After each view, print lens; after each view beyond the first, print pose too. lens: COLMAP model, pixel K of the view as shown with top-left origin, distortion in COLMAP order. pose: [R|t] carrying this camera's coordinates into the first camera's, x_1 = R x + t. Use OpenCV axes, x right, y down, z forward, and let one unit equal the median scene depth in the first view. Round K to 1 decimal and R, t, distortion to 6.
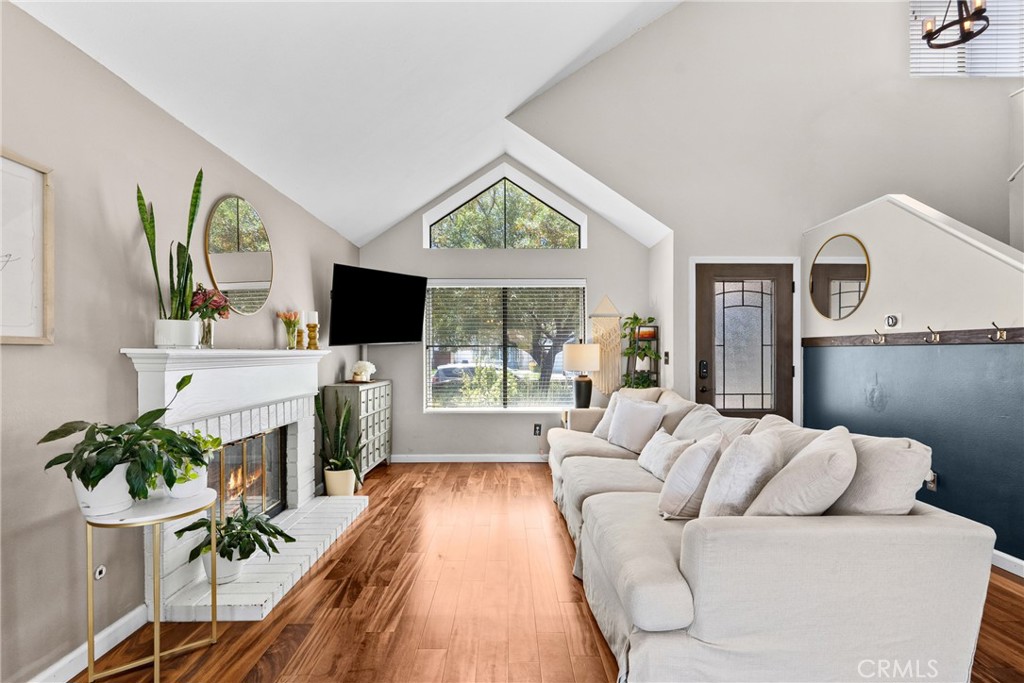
lens RADIAL K [[473.6, 0, 509.5], [0, 473.6, 353.7], [0, 0, 1]] dist [-0.003392, 0.000387]
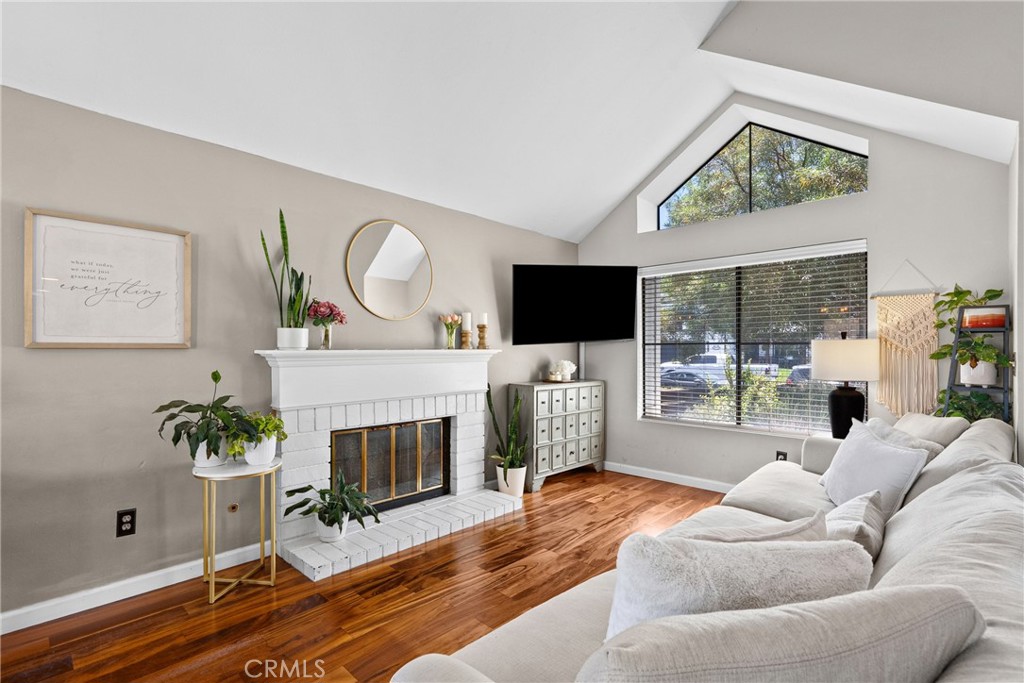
lens RADIAL K [[474.1, 0, 506.9], [0, 474.1, 348.0], [0, 0, 1]] dist [-0.003061, 0.000119]
pose [[0.721424, -0.000899, -0.692493, 0.326962], [-0.001950, 0.999993, -0.003330, -0.006648], [0.692491, 0.003753, 0.721416, 0.248334]]
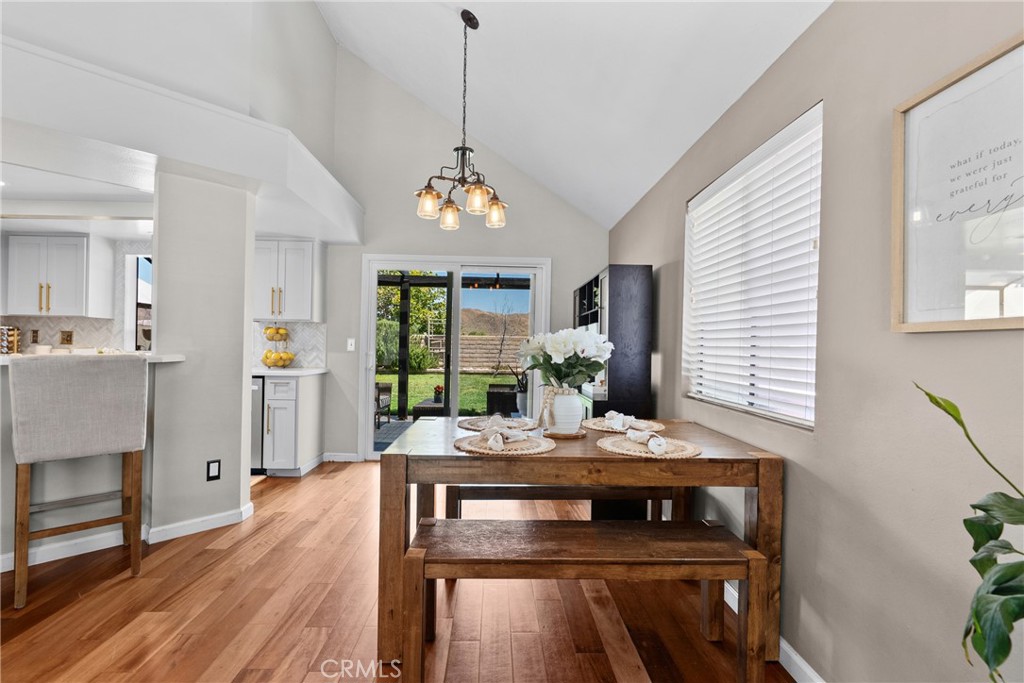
lens RADIAL K [[470.2, 0, 509.6], [0, 470.2, 344.9], [0, 0, 1]] dist [-0.001666, 0.001344]
pose [[-0.999570, -0.017289, -0.023695, -0.129879], [-0.017186, 0.999842, -0.004535, 0.006260], [0.023769, -0.004126, -0.999709, 0.564094]]
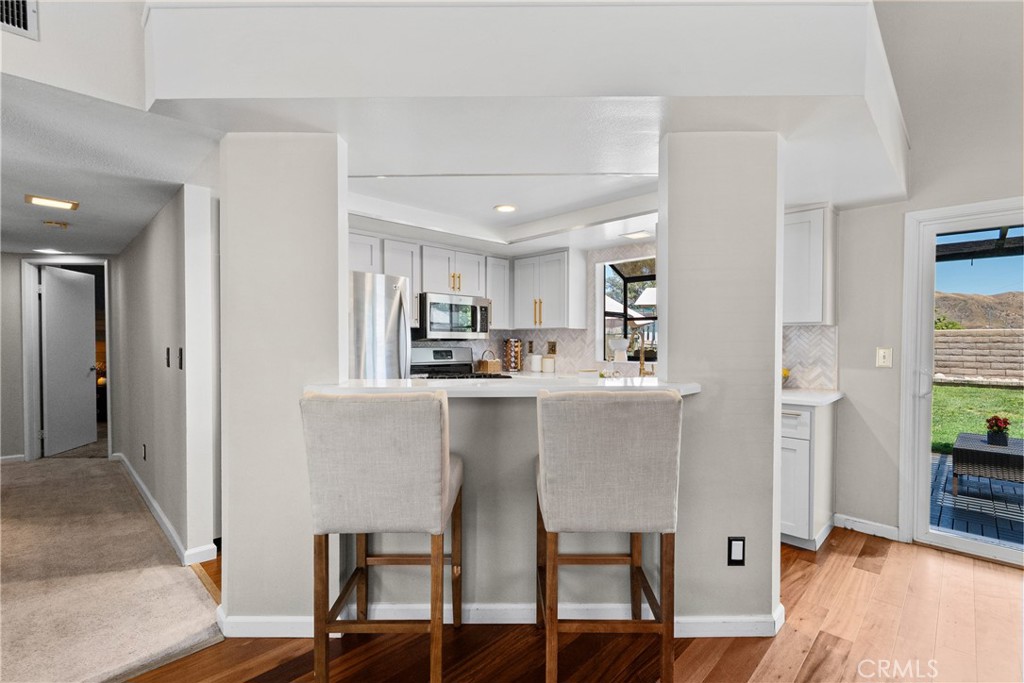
lens RADIAL K [[466.7, 0, 510.0], [0, 466.7, 347.1], [0, 0, 1]] dist [-0.002364, 0.000959]
pose [[-0.708816, -0.013356, 0.705267, 0.128069], [-0.002653, 0.999864, 0.016269, -0.019355], [-0.705388, 0.009661, -0.708756, 0.347059]]
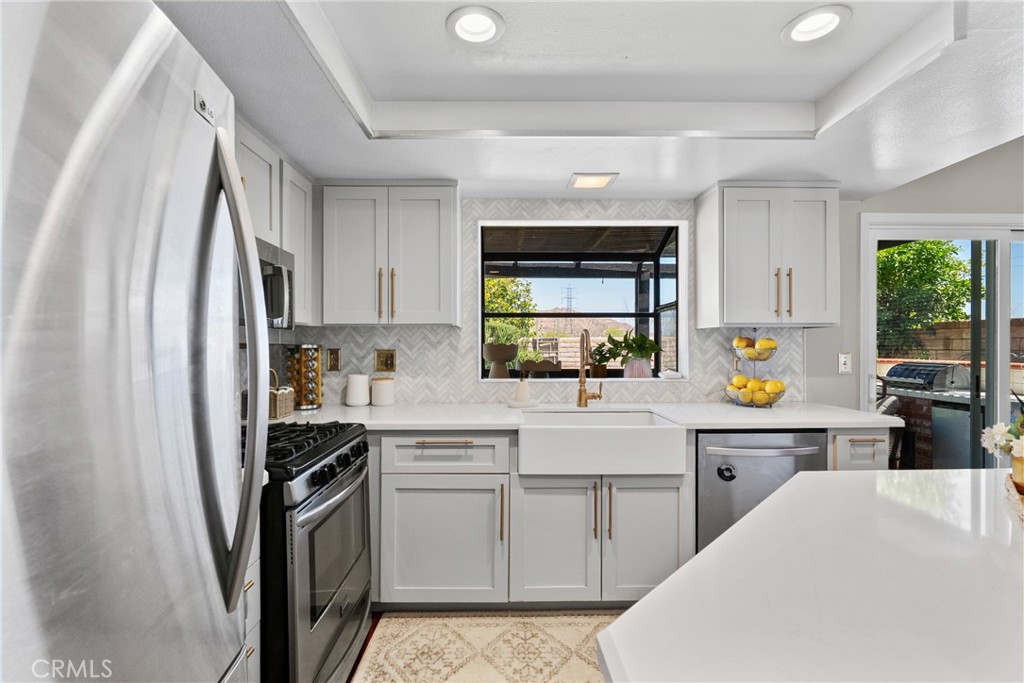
lens RADIAL K [[465.4, 0, 512.0], [0, 465.4, 341.5], [0, 0, 1]] dist [0.000243, 0.000418]
pose [[-0.999834, 0.001131, -0.018172, 0.731041], [0.001315, 0.999948, -0.010134, -0.018237], [0.018159, -0.010156, -0.999784, 0.089136]]
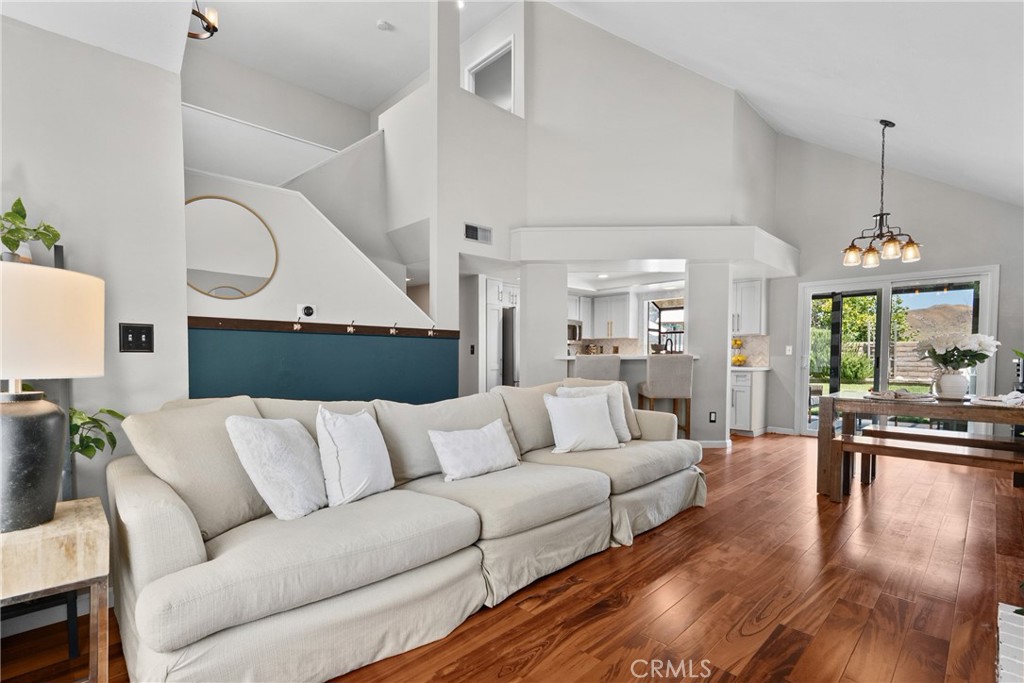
lens RADIAL K [[475.0, 0, 506.2], [0, 475.0, 369.5], [0, 0, 1]] dist [0.002269, 0.000286]
pose [[-0.692232, -0.023885, 0.721279, -0.266127], [-0.002935, 0.999537, 0.030282, 0.026082], [-0.721669, 0.018845, -0.691982, 1.199394]]
